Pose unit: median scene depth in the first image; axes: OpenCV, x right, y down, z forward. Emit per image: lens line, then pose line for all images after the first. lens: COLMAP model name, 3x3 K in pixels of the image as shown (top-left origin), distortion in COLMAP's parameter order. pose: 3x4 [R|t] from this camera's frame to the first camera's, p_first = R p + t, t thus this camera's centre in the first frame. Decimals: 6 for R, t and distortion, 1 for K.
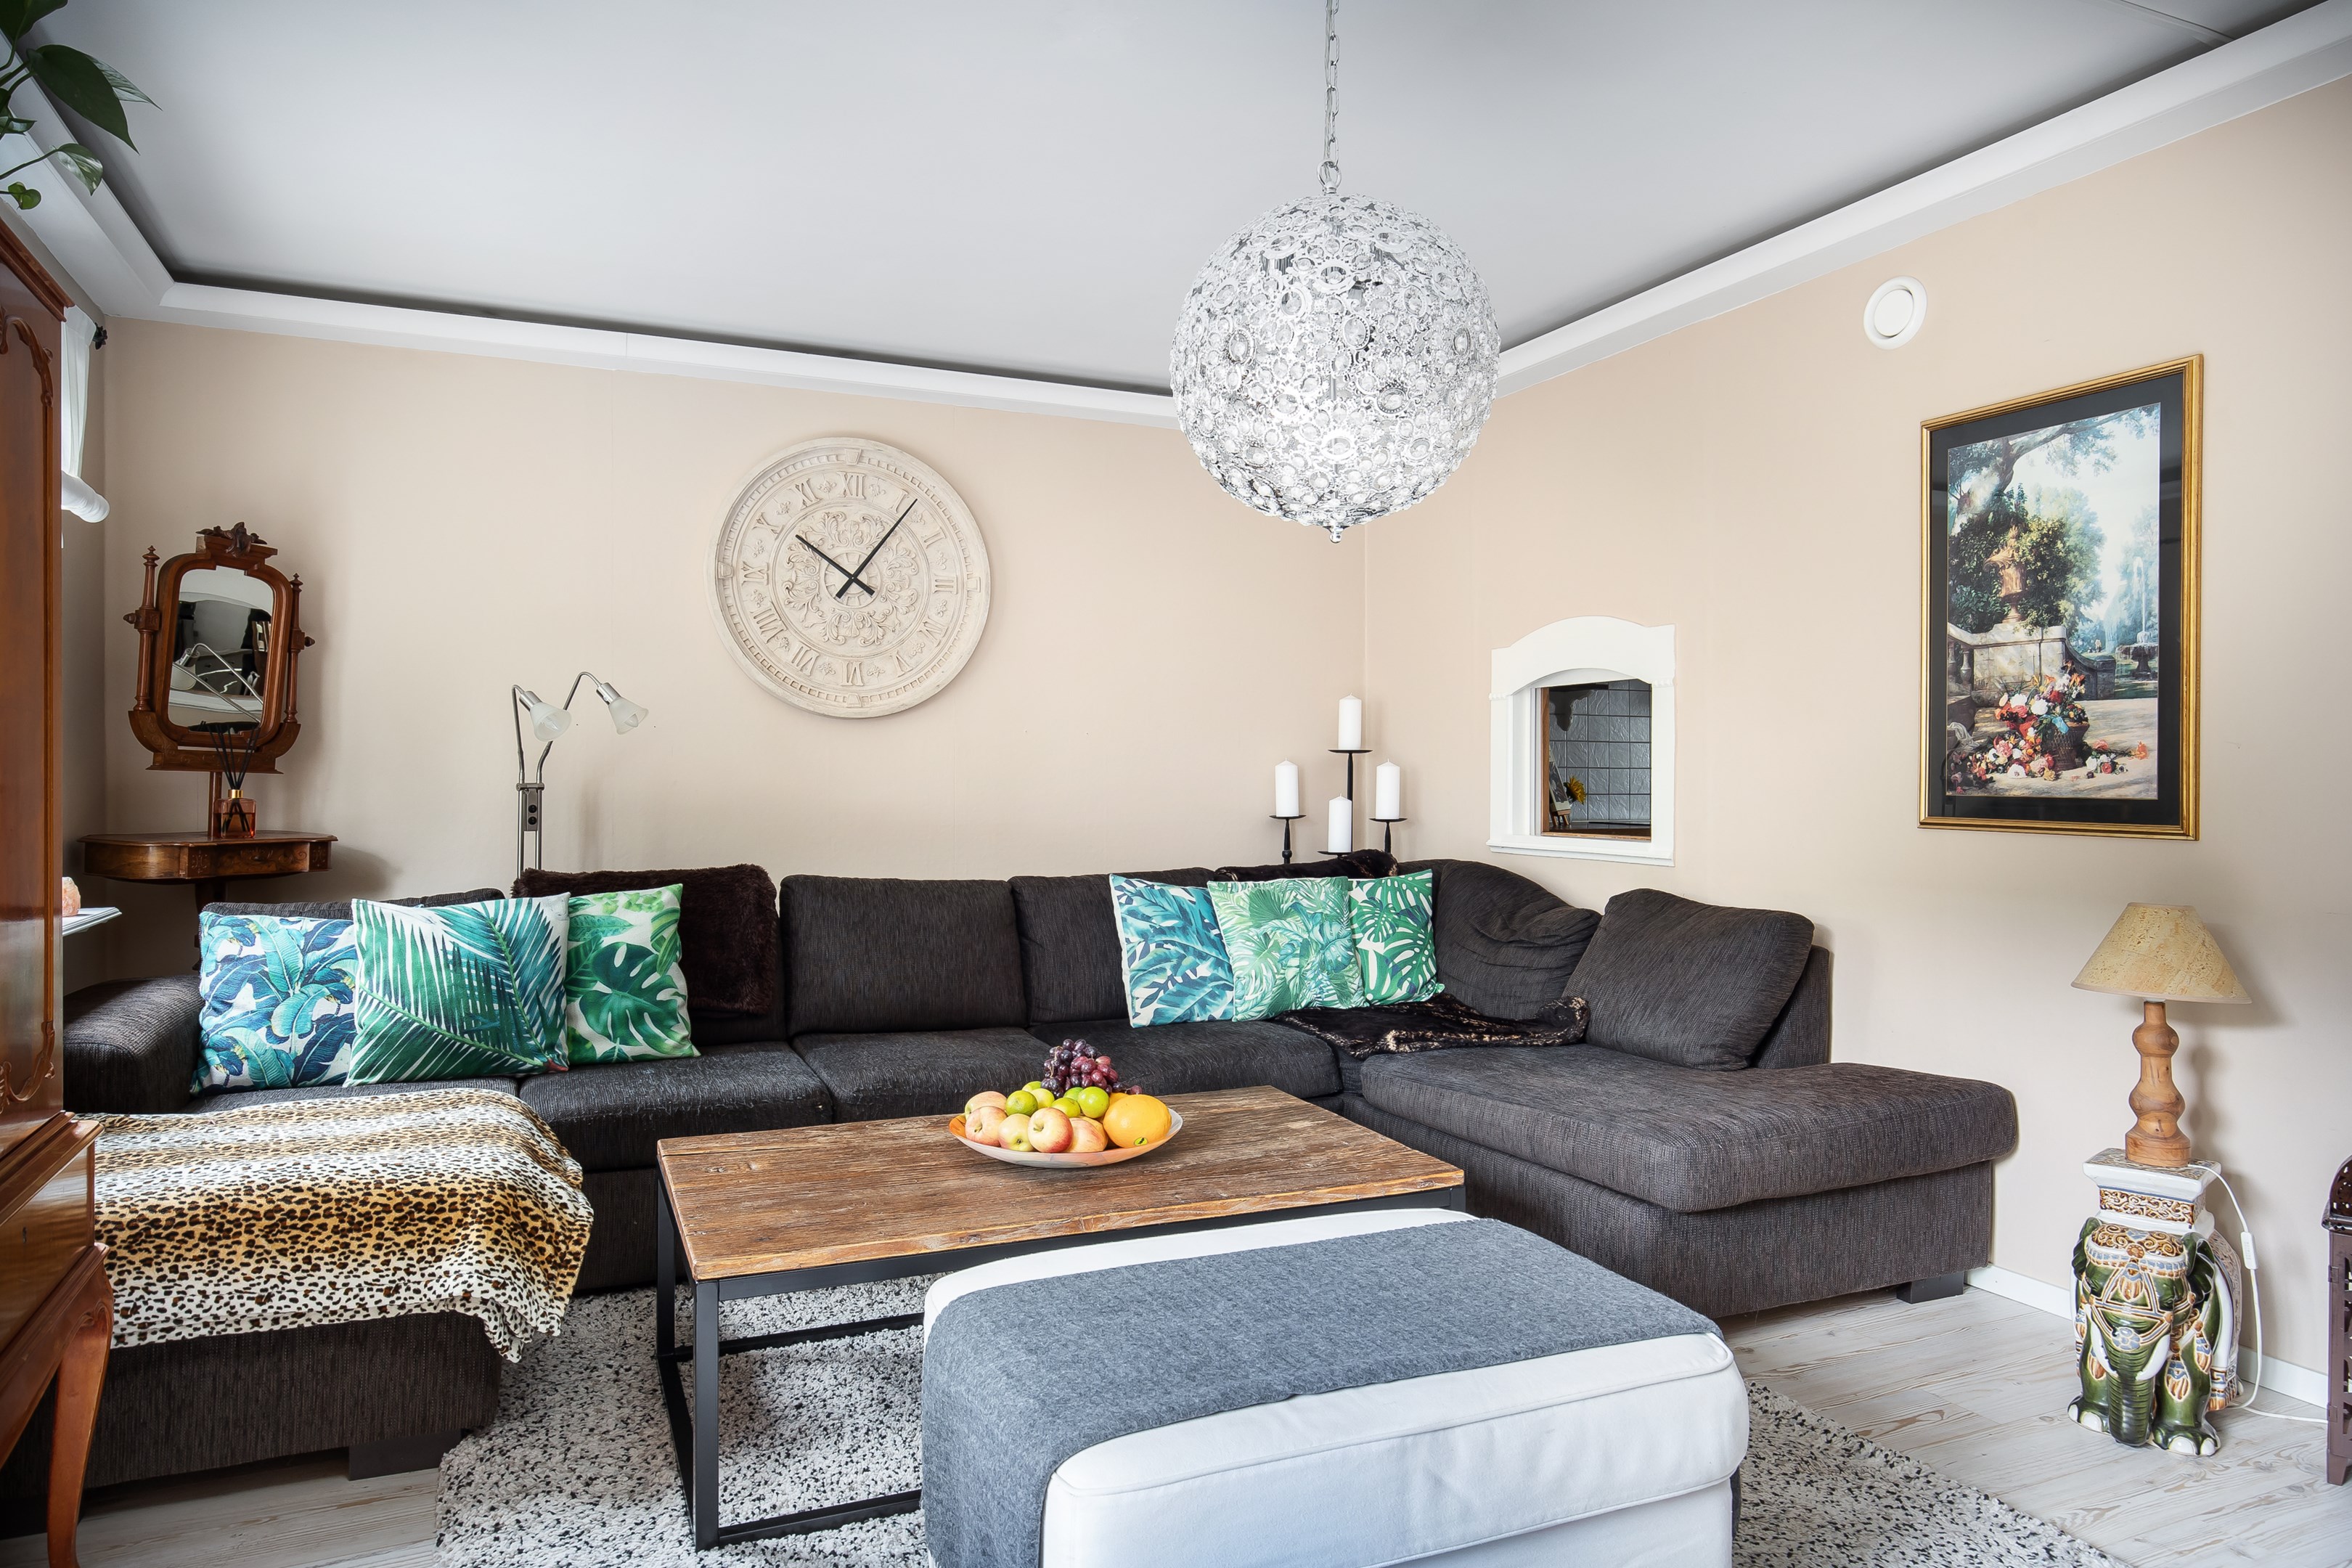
lens RADIAL K [[1450.1, 0, 1176.0], [0, 1450.1, 784.0], [0, 0, 1]] dist [0.001867, 0.000172]
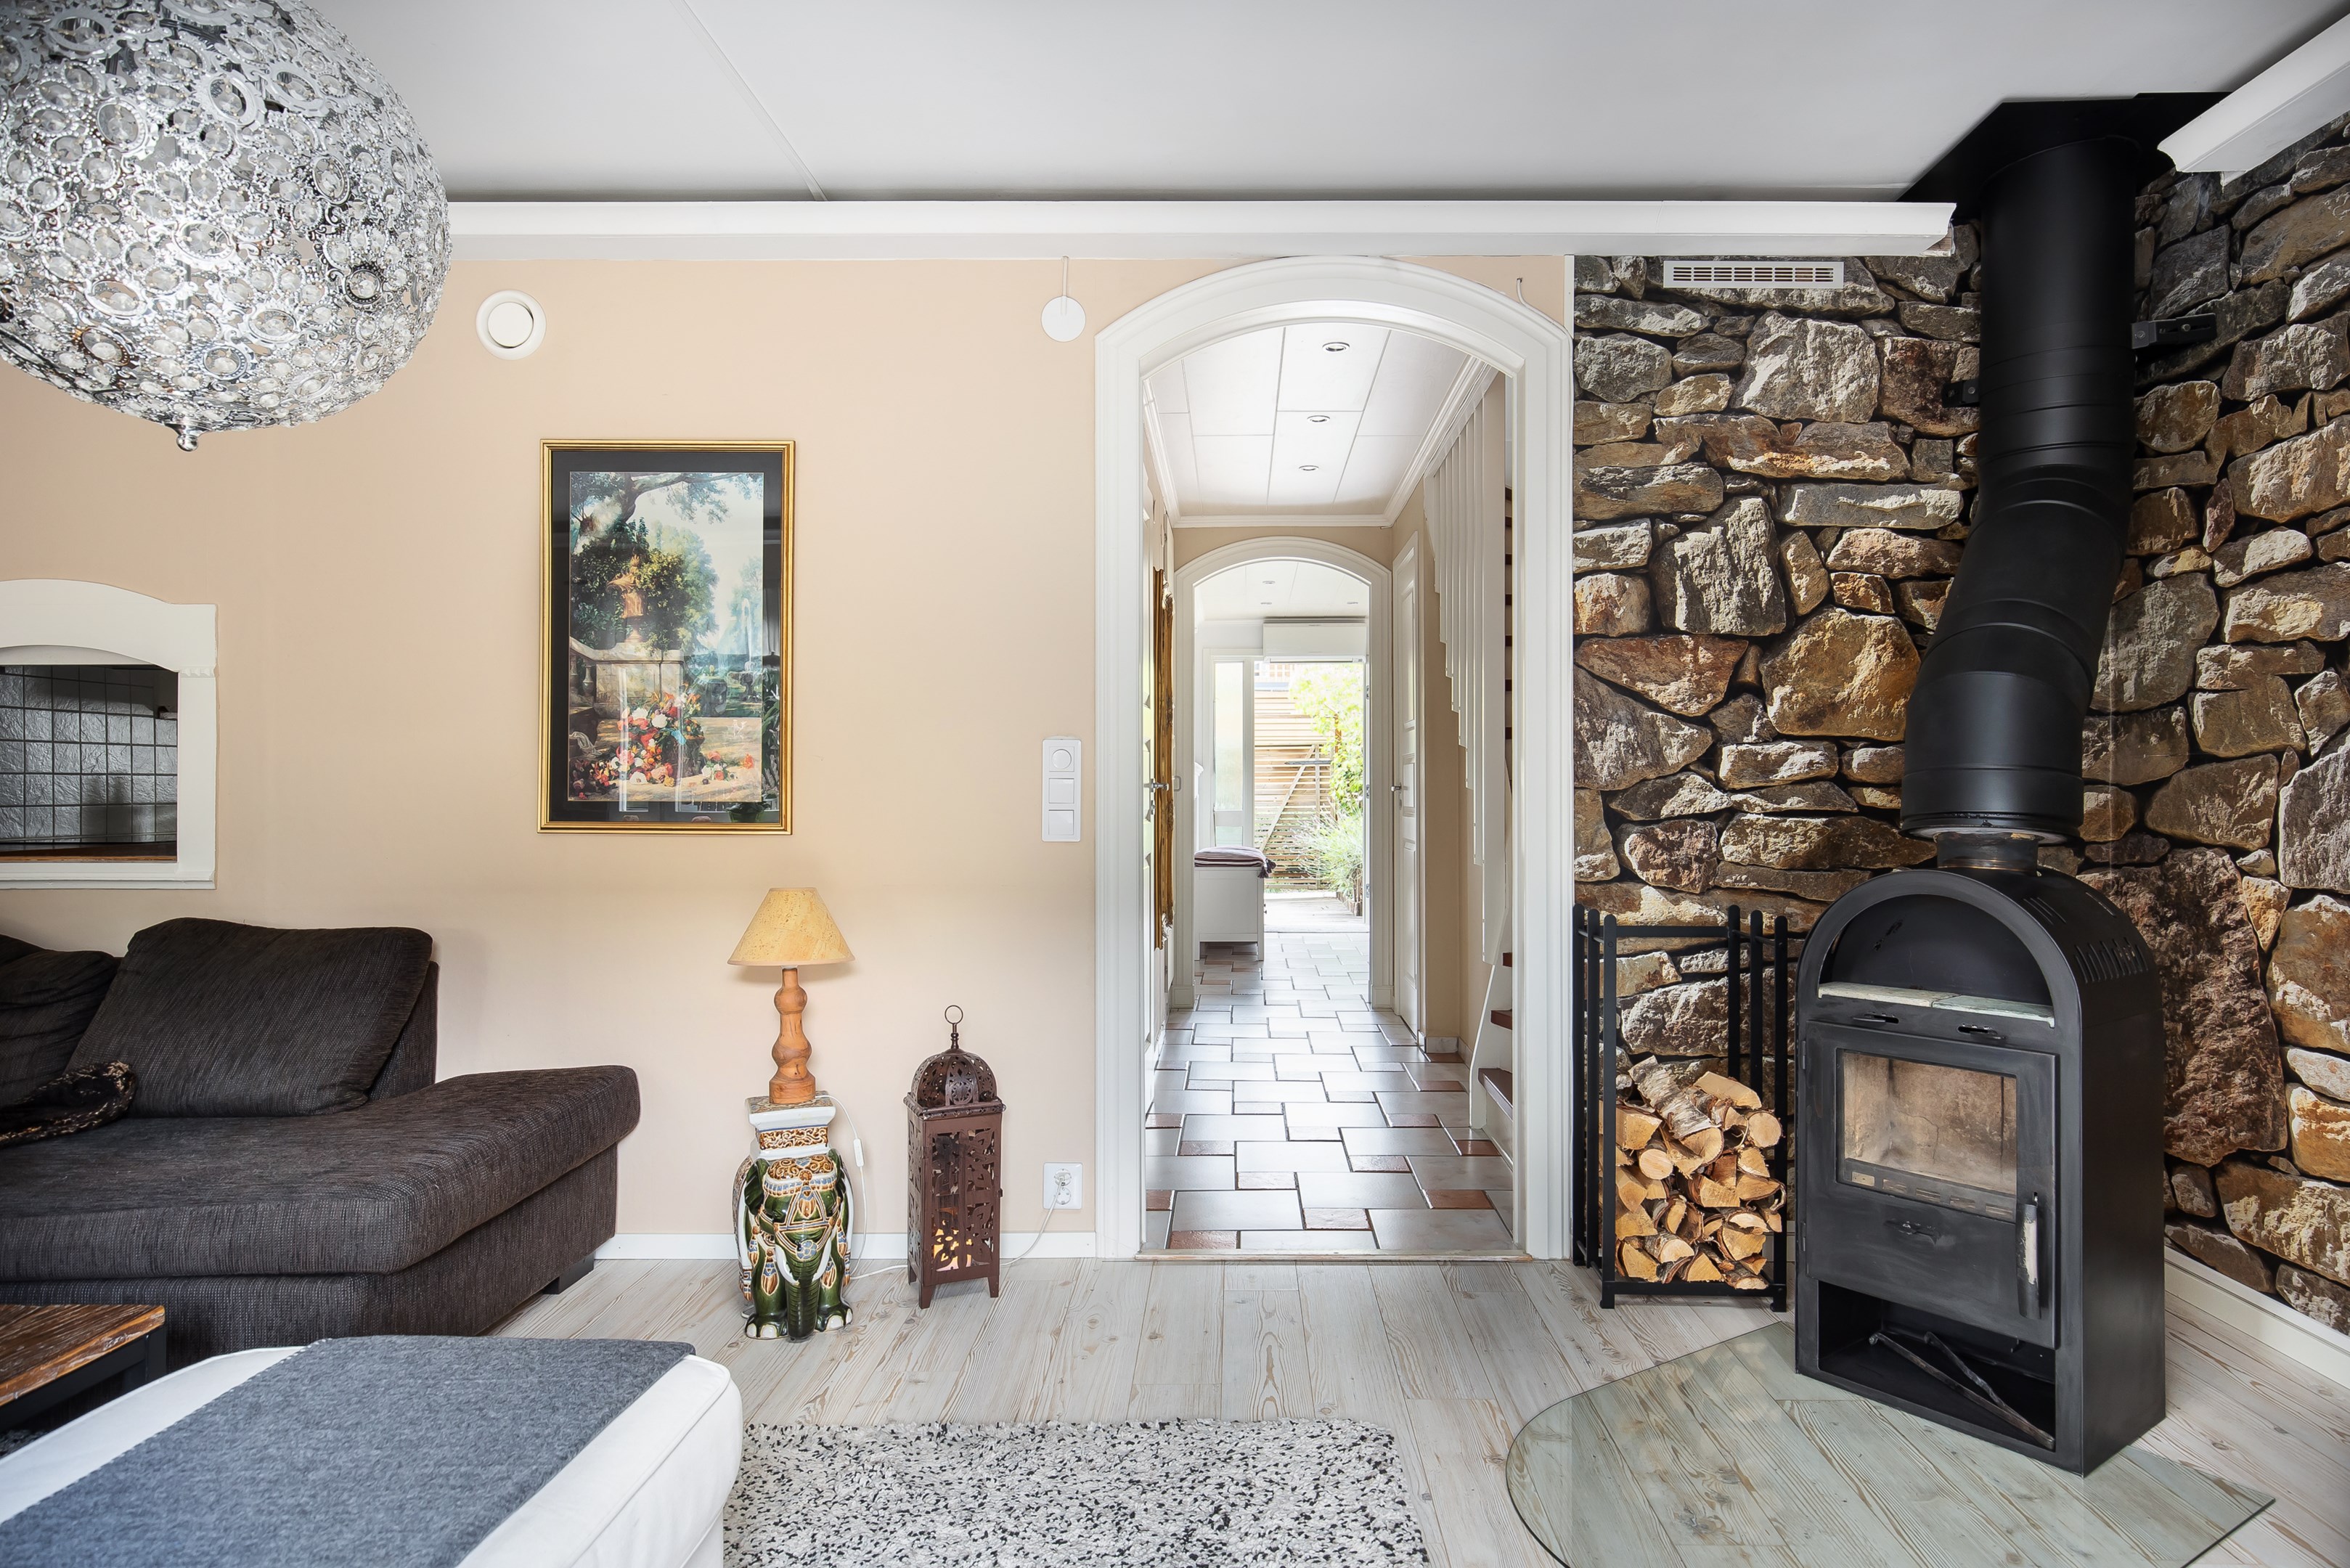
lens RADIAL K [[1380.7, 0, 1175.0], [0, 1380.7, 784.0], [0, 0, 1]] dist [-0.001366, -0.000343]
pose [[0.412984, -0.000748, 0.910738, -0.213540], [0.005820, 0.999981, -0.001818, 0.000050], [-0.910720, 0.006051, 0.412980, 0.202438]]
